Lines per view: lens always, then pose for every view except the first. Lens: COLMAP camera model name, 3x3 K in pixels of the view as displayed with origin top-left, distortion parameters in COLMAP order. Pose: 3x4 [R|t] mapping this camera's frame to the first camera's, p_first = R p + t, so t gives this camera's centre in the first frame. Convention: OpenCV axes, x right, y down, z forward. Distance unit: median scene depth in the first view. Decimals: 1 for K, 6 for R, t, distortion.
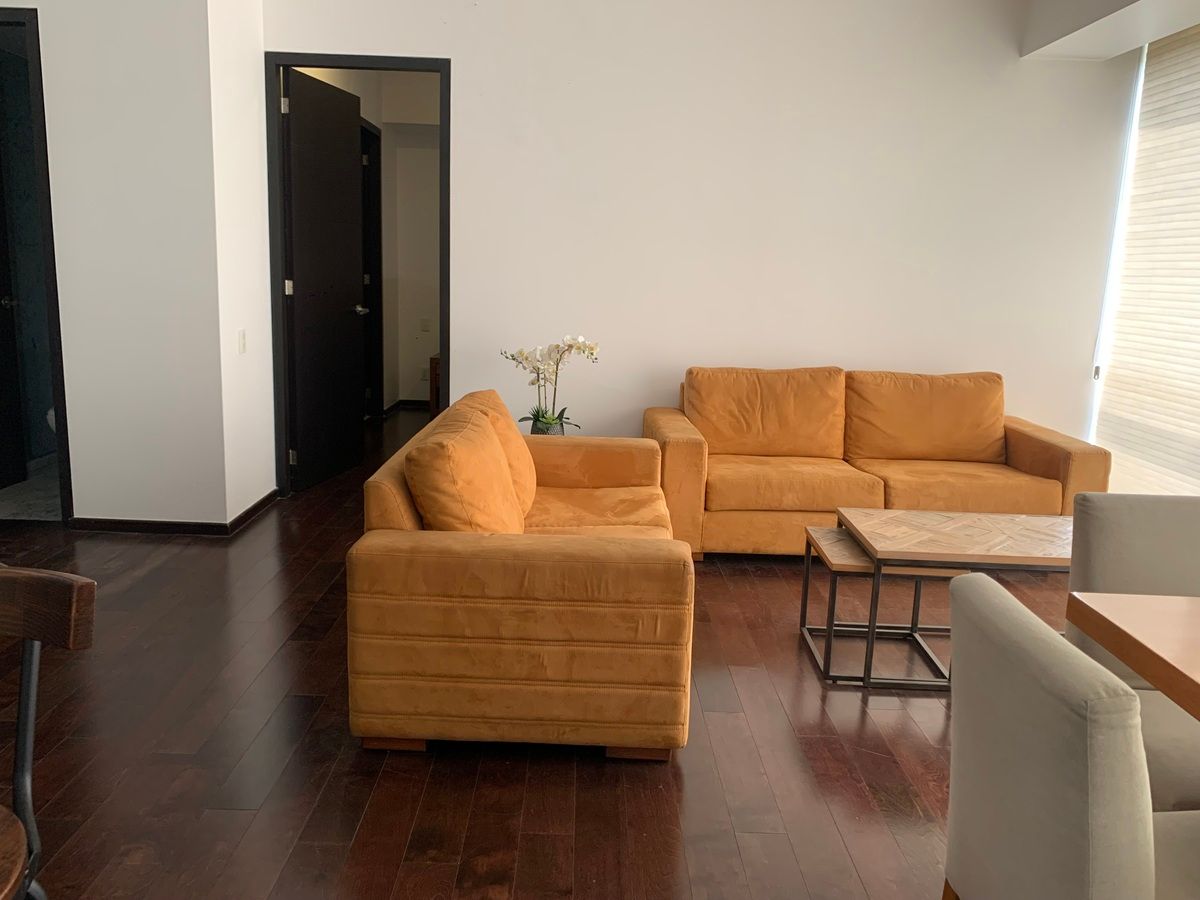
lens RADIAL K [[922.4, 0, 582.4], [0, 922.4, 424.3], [0, 0, 1]] dist [0.046023, -0.051101]
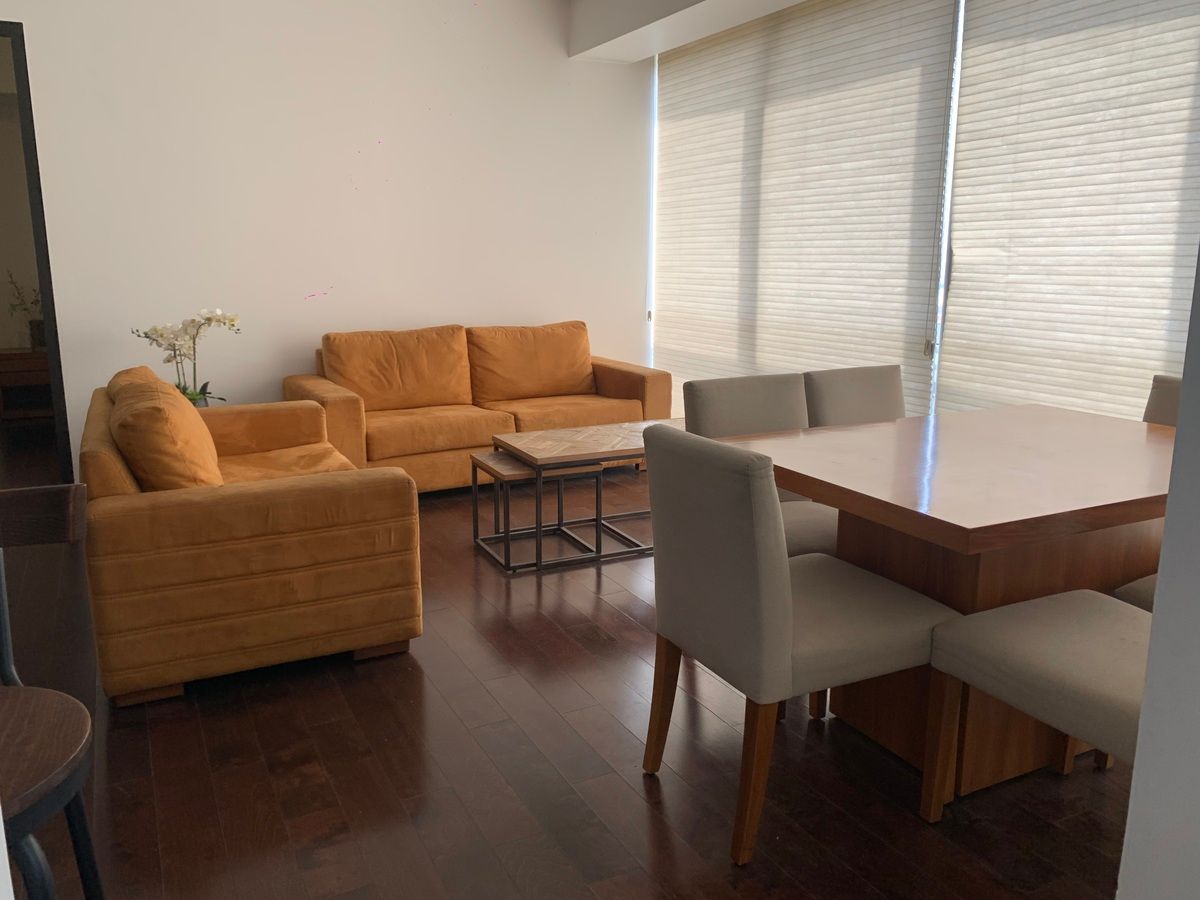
lens RADIAL K [[922.4, 0, 598.1], [0, 922.4, 442.7], [0, 0, 1]] dist [0.046023, -0.051101]
pose [[0.881502, -0.128288, 0.454420, -0.123368], [0.109165, 0.991681, 0.068201, 0.027471], [-0.459389, -0.010513, 0.888173, -0.102332]]
